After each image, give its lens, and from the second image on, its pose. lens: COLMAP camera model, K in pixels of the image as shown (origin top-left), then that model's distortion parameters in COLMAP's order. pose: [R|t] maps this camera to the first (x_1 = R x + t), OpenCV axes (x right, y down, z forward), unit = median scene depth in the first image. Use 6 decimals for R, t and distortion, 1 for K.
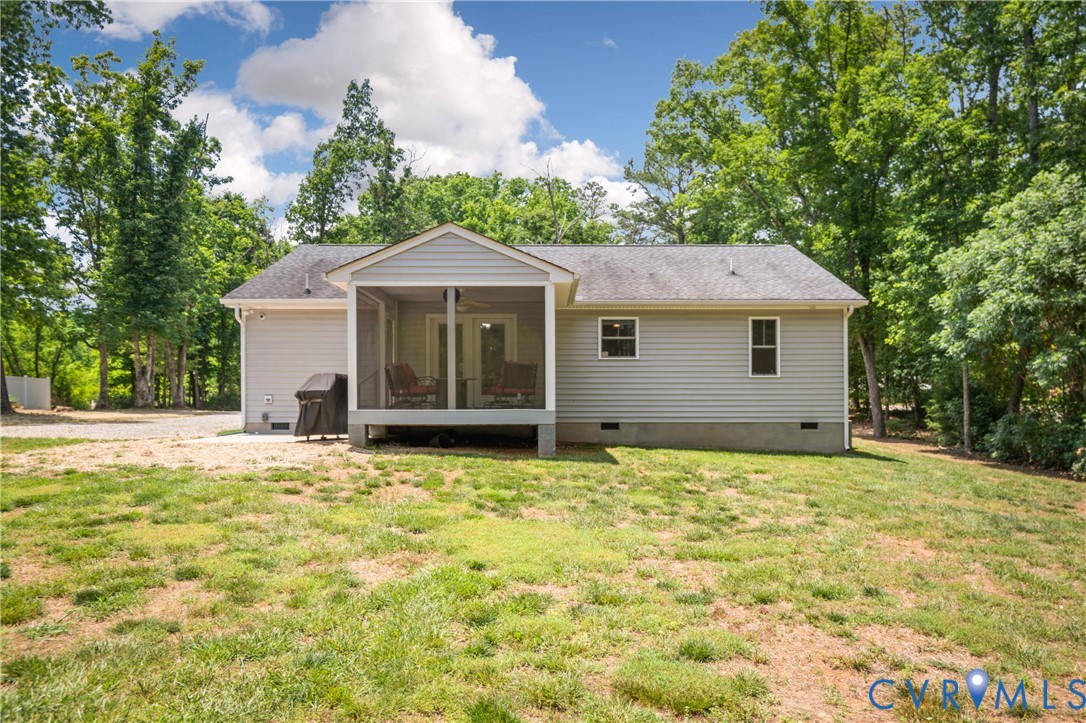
lens RADIAL K [[770.3, 0, 542.7], [0, 770.3, 398.3], [0, 0, 1]] dist [-0.011273, -0.000124]
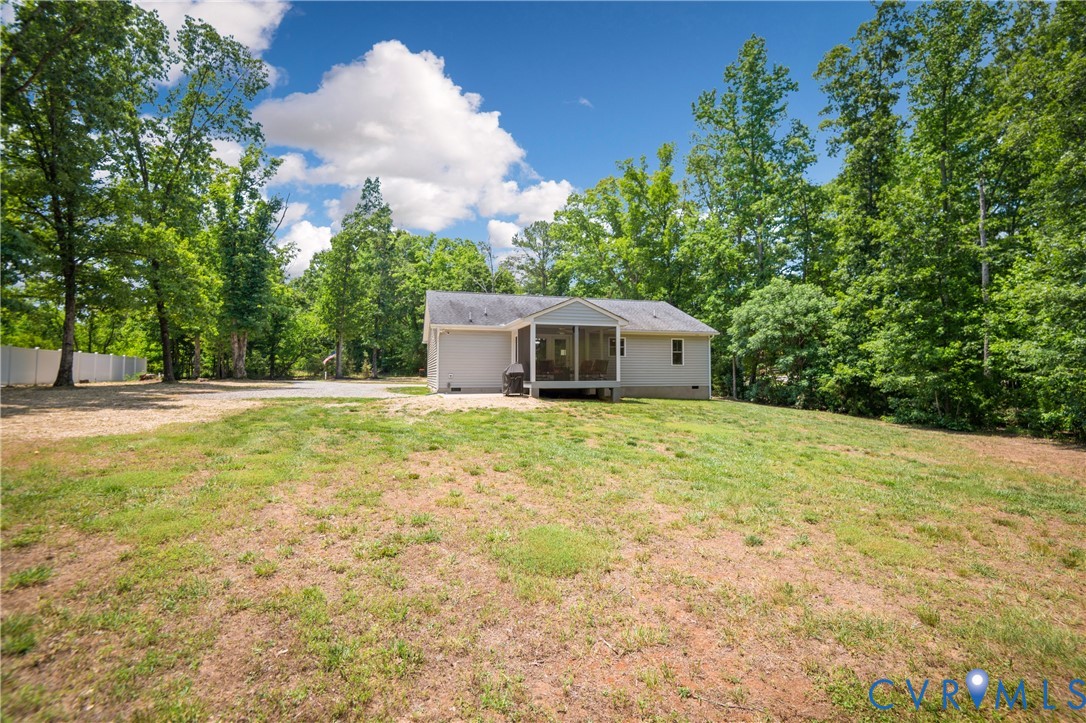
lens RADIAL K [[494.3, 0, 538.9], [0, 494.3, 355.2], [0, 0, 1]] dist [0.002030, 0.000037]
pose [[0.960168, 0.010715, 0.279218, -0.482391], [-0.002579, 0.999562, -0.029488, -0.013832], [-0.279412, 0.027594, 0.959775, -0.255469]]
